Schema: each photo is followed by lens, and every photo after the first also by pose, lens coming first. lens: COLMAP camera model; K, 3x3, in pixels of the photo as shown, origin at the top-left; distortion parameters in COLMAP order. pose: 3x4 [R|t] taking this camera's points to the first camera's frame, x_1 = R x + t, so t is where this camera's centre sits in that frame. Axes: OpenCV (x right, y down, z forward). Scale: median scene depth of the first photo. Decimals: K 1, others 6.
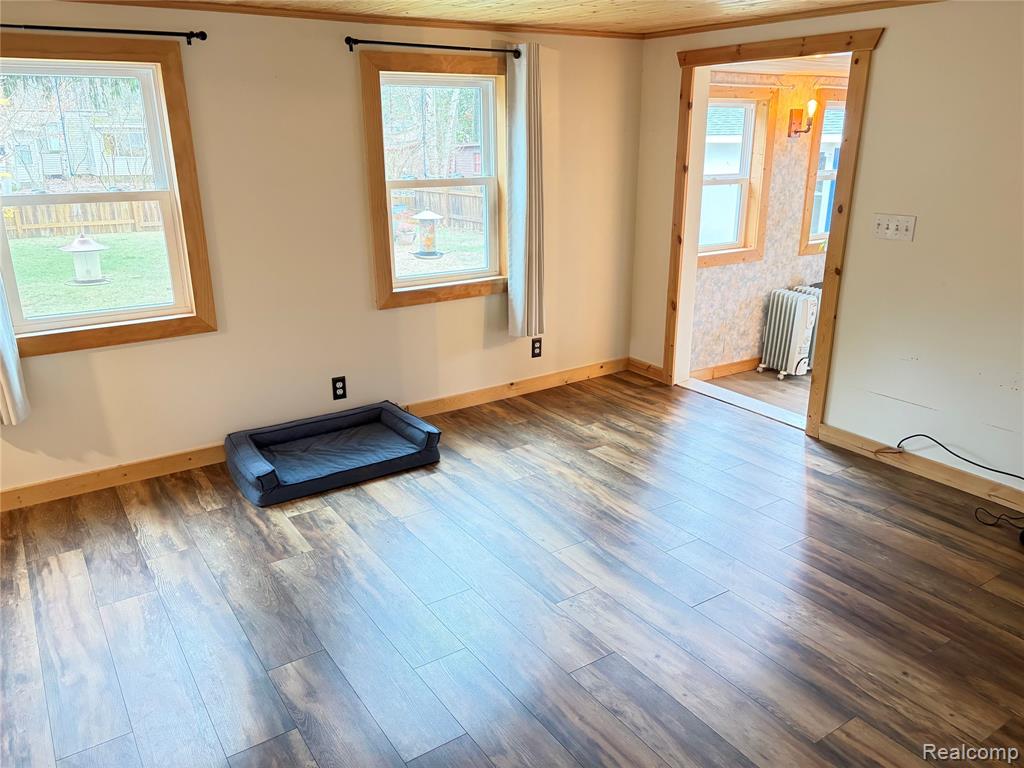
lens RADIAL K [[771.5, 0, 514.5], [0, 771.5, 384.1], [0, 0, 1]] dist [0.056093, -0.054354]
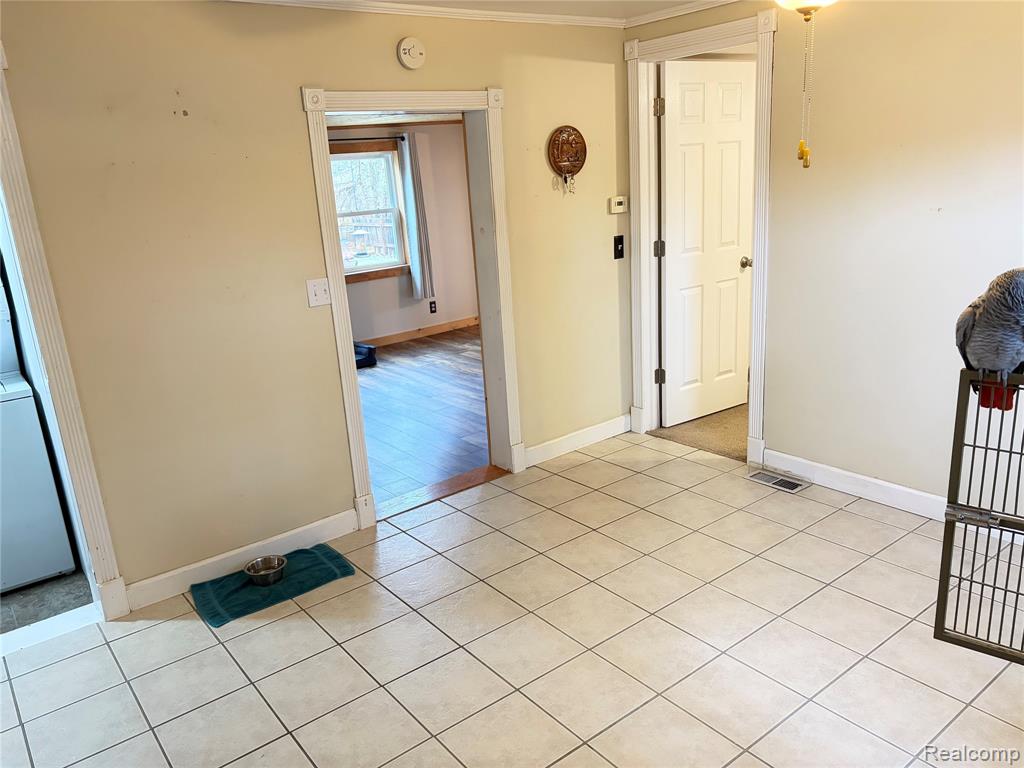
lens RADIAL K [[771.5, 0, 519.3], [0, 771.5, 390.4], [0, 0, 1]] dist [0.056093, -0.054354]
pose [[0.994505, -0.082815, 0.064044, 0.101511], [0.084650, 0.996059, -0.026486, 0.211317], [-0.061598, 0.031762, 0.997596, -0.739777]]
